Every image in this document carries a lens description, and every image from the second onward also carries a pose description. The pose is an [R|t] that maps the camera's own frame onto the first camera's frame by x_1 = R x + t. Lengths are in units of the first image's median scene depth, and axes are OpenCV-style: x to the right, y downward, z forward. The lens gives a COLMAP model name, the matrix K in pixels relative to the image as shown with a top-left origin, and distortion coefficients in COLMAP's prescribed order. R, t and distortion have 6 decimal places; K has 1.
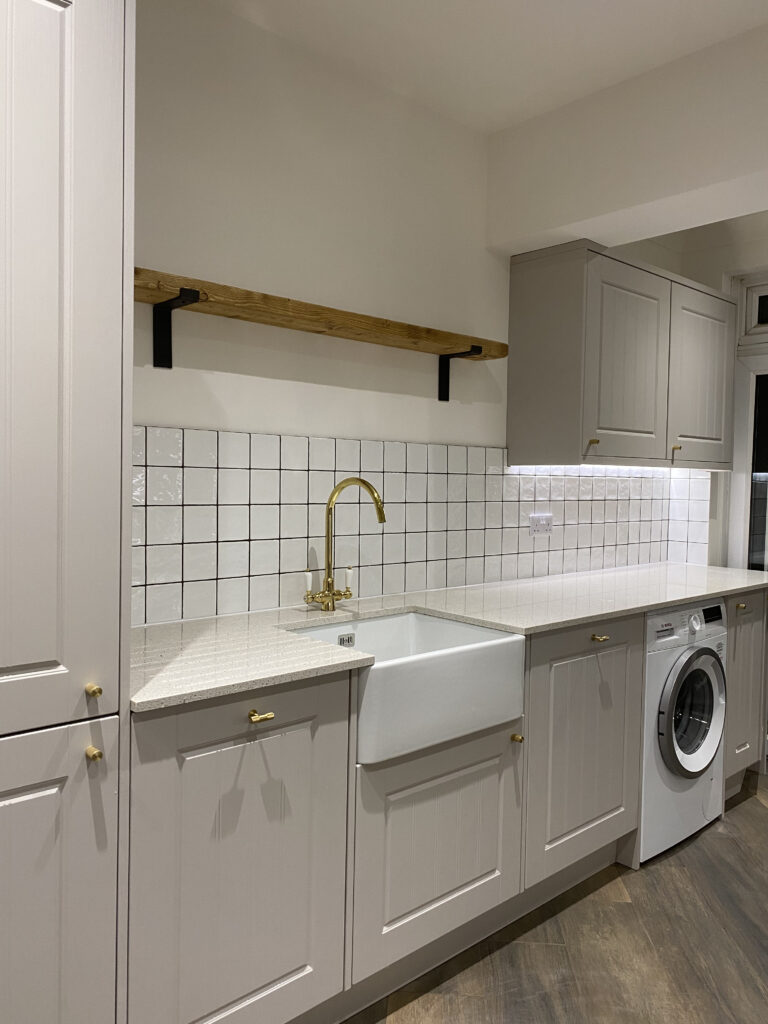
lens RADIAL K [[777.5, 0, 384.8], [0, 777.5, 504.1], [0, 0, 1]] dist [0.046478, -0.051661]
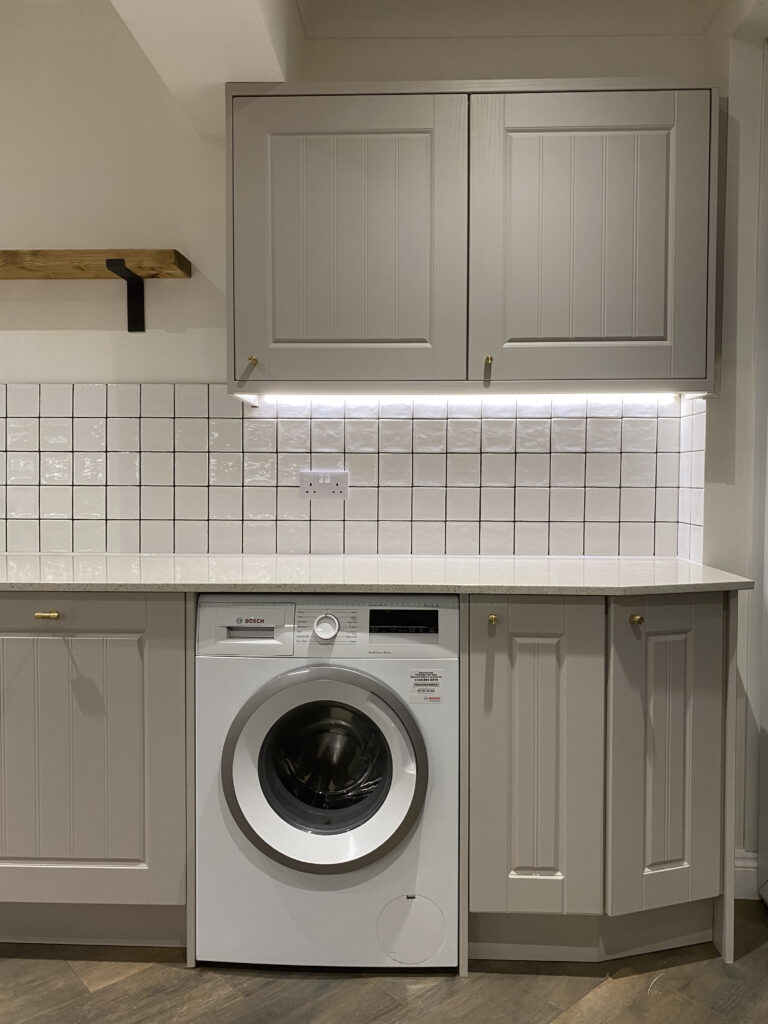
lens RADIAL K [[777.5, 0, 393.9], [0, 777.5, 505.3], [0, 0, 1]] dist [0.046478, -0.051661]
pose [[0.713507, 0.006474, -0.700619, 1.074149], [-0.015047, 0.999868, -0.006085, 0.069737], [0.700487, 0.014884, 0.713510, 0.722035]]
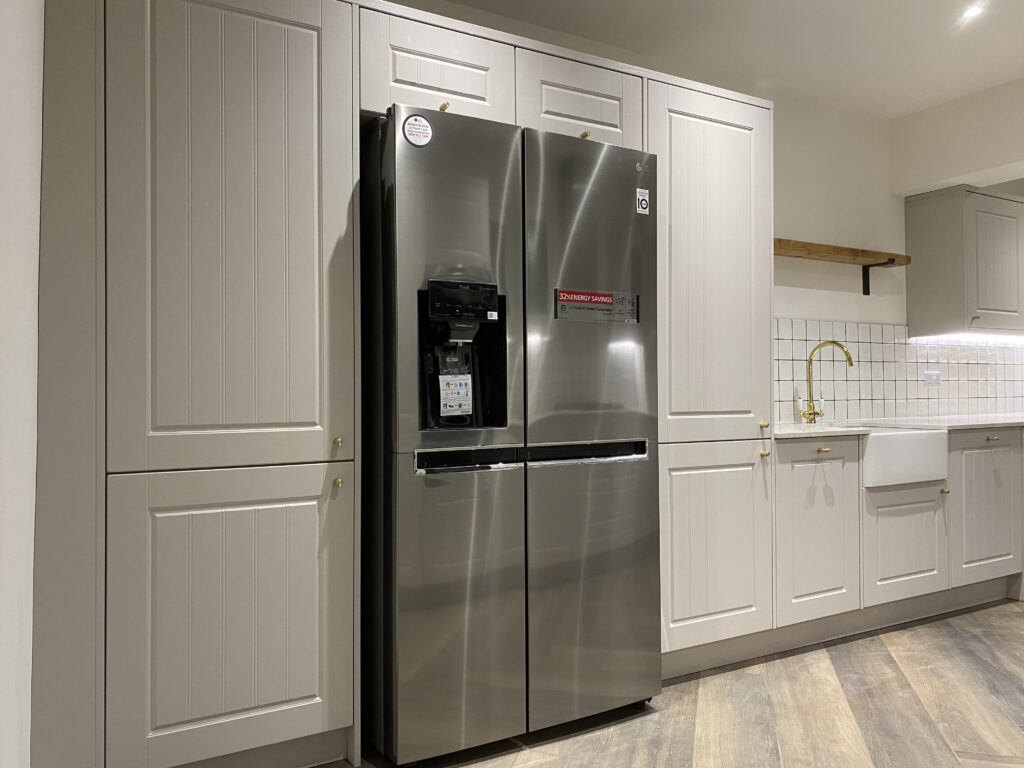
lens RADIAL K [[777.5, 0, 516.3], [0, 777.5, 386.5], [0, 0, 1]] dist [0.046478, -0.051661]
pose [[0.979330, -0.027237, -0.200428, -0.359149], [0.018550, 0.998811, -0.045090, 0.125697], [0.201418, 0.040440, 0.978670, -0.776645]]
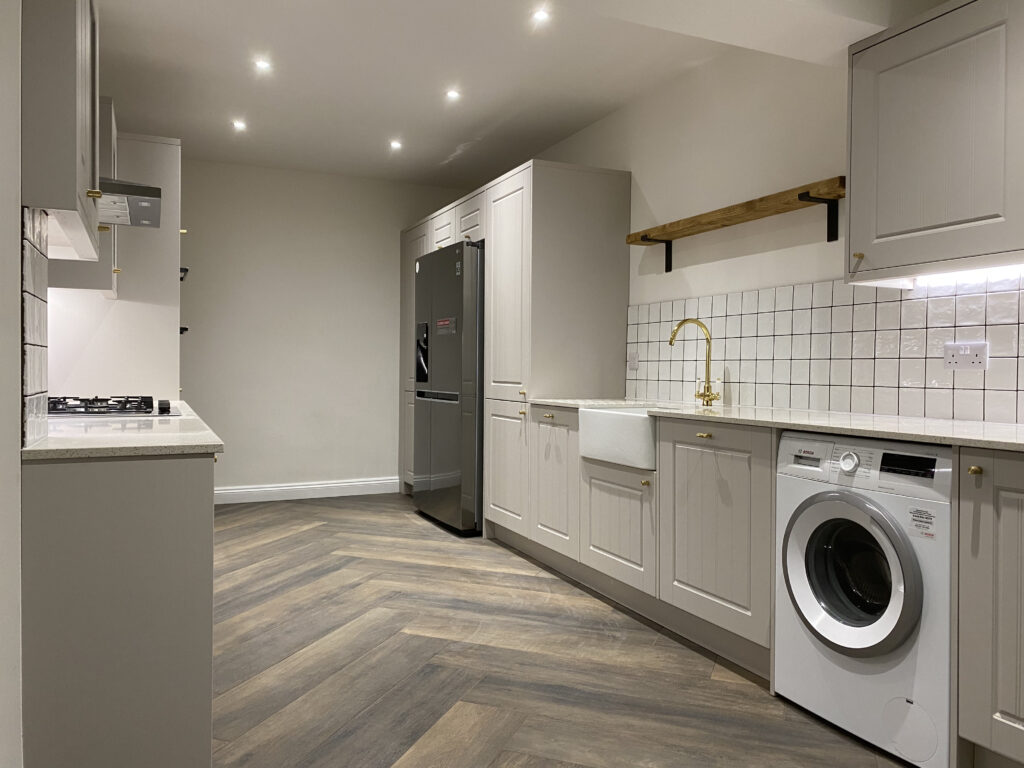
lens RADIAL K [[777.5, 0, 509.4], [0, 777.5, 376.9], [0, 0, 1]] dist [0.046478, -0.051661]
pose [[-0.301092, -0.012995, -0.953507, 1.561139], [-0.049545, 0.998770, 0.002032, 0.098529], [0.952307, 0.047853, -0.301365, 1.111389]]
